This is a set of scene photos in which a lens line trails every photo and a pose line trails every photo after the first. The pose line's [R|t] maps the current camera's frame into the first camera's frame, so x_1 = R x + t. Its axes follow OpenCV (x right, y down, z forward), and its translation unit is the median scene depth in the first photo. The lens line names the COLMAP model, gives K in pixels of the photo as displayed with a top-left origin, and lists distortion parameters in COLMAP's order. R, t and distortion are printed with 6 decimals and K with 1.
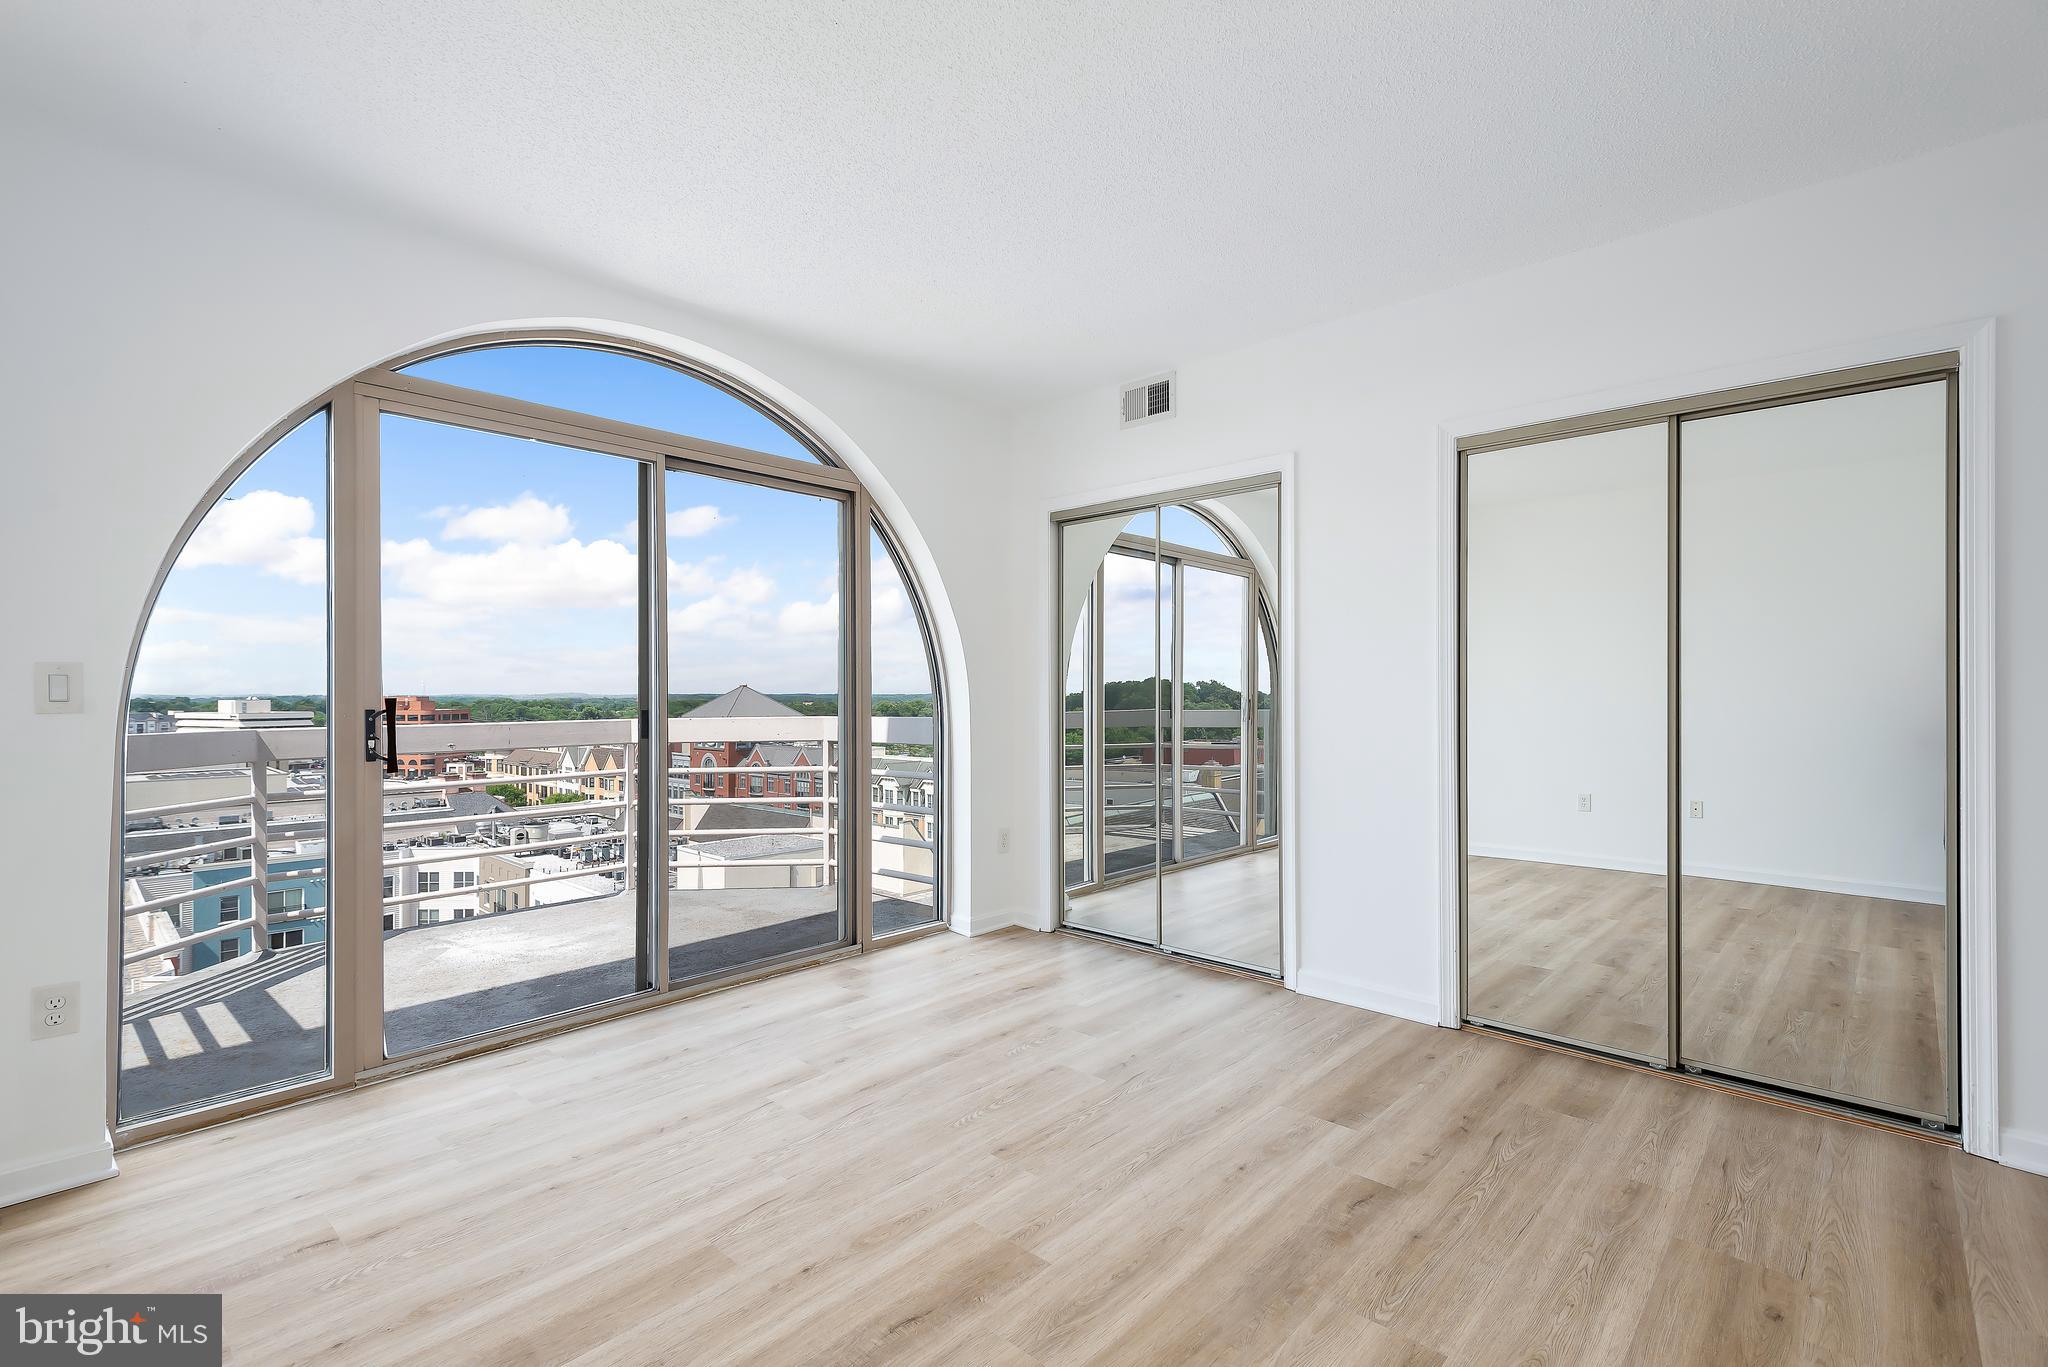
lens RADIAL K [[930.5, 0, 1029.4], [0, 930.5, 685.1], [0, 0, 1]] dist [0.009656, 0.000306]
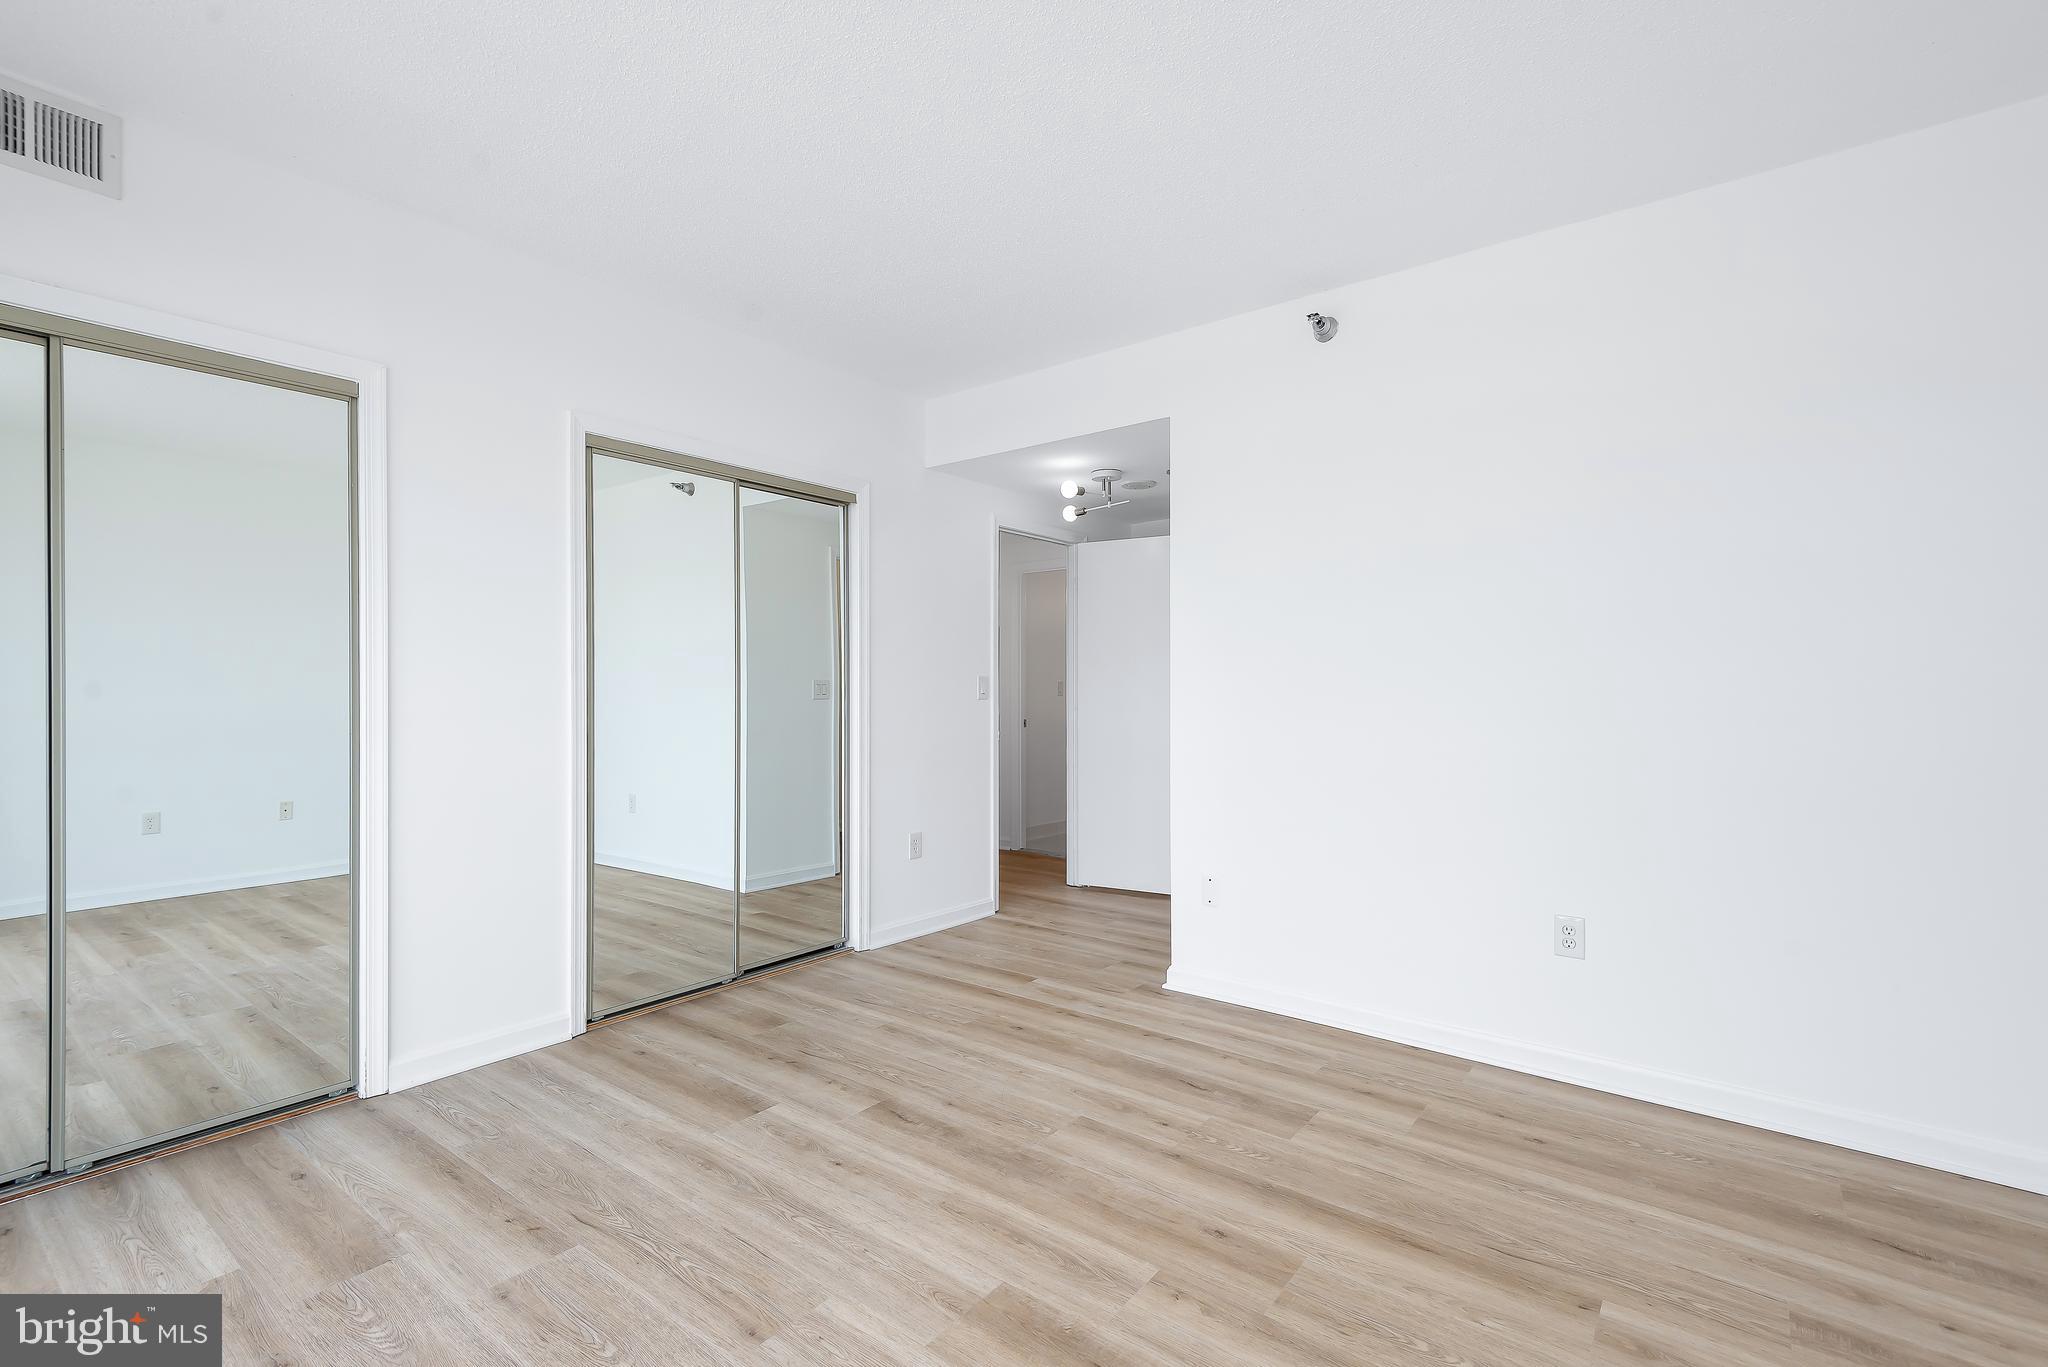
lens RADIAL K [[930.5, 0, 1088.6], [0, 930.5, 693.8], [0, 0, 1]] dist [0.009656, 0.000306]
pose [[-0.121205, -0.007188, 0.992601, -0.682034], [-0.001584, 0.999974, 0.007048, 0.026821], [-0.992626, -0.000718, -0.121213, 0.784943]]
